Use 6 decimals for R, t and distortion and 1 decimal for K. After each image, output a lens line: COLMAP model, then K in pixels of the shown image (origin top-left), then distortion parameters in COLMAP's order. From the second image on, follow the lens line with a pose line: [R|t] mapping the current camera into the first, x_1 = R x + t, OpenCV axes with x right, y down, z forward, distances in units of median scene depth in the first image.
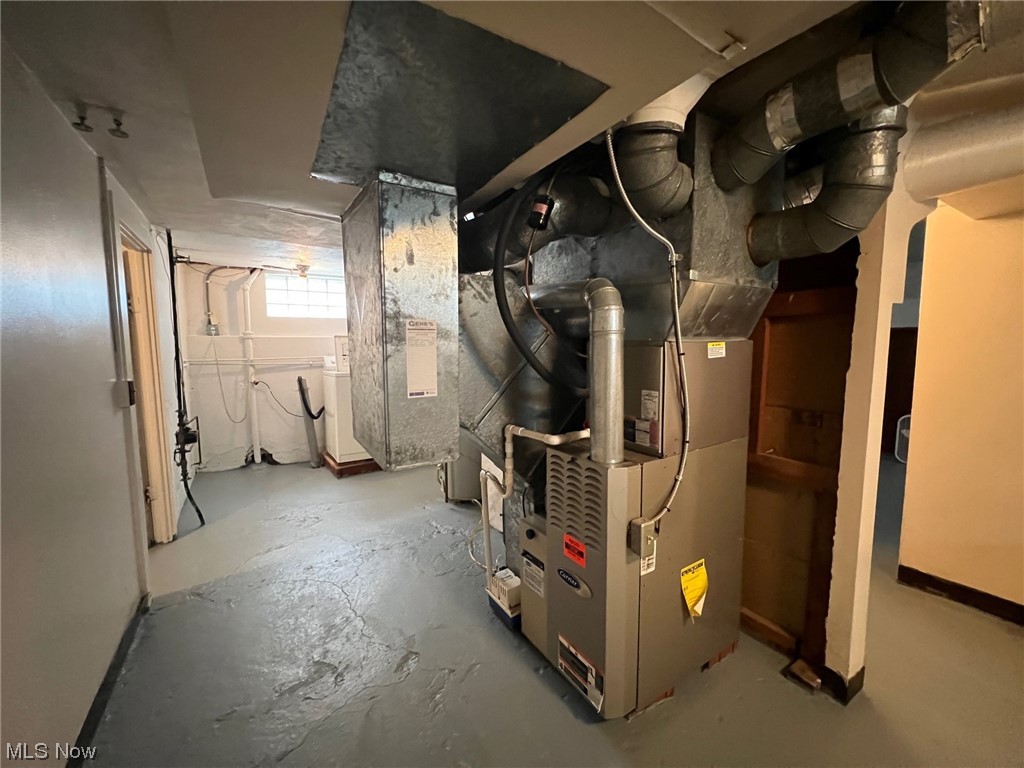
lens RADIAL K [[405.9, 0, 511.4], [0, 405.9, 383.4], [0, 0, 1]] dist [0.001199, -0.000228]
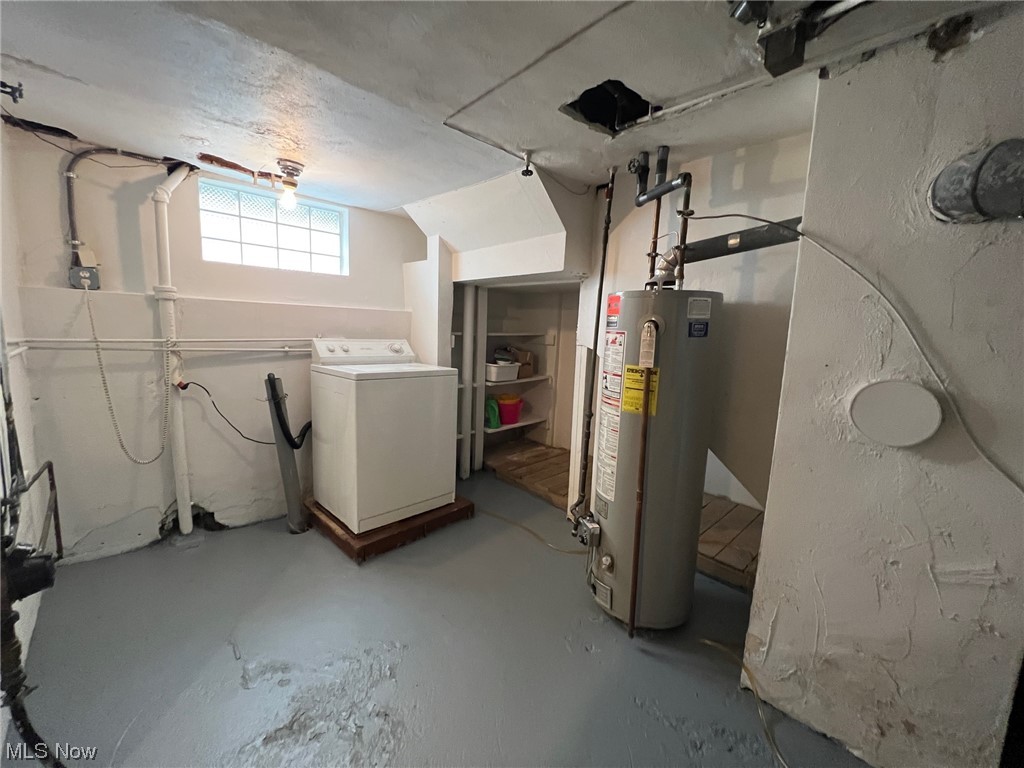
lens RADIAL K [[405.9, 0, 513.5], [0, 405.9, 382.8], [0, 0, 1]] dist [0.001199, -0.000228]
pose [[0.980242, 0.017601, 0.197018, -0.312500], [-0.026371, 0.998771, 0.041975, -0.037997], [-0.196037, -0.046341, 0.979501, 0.400183]]
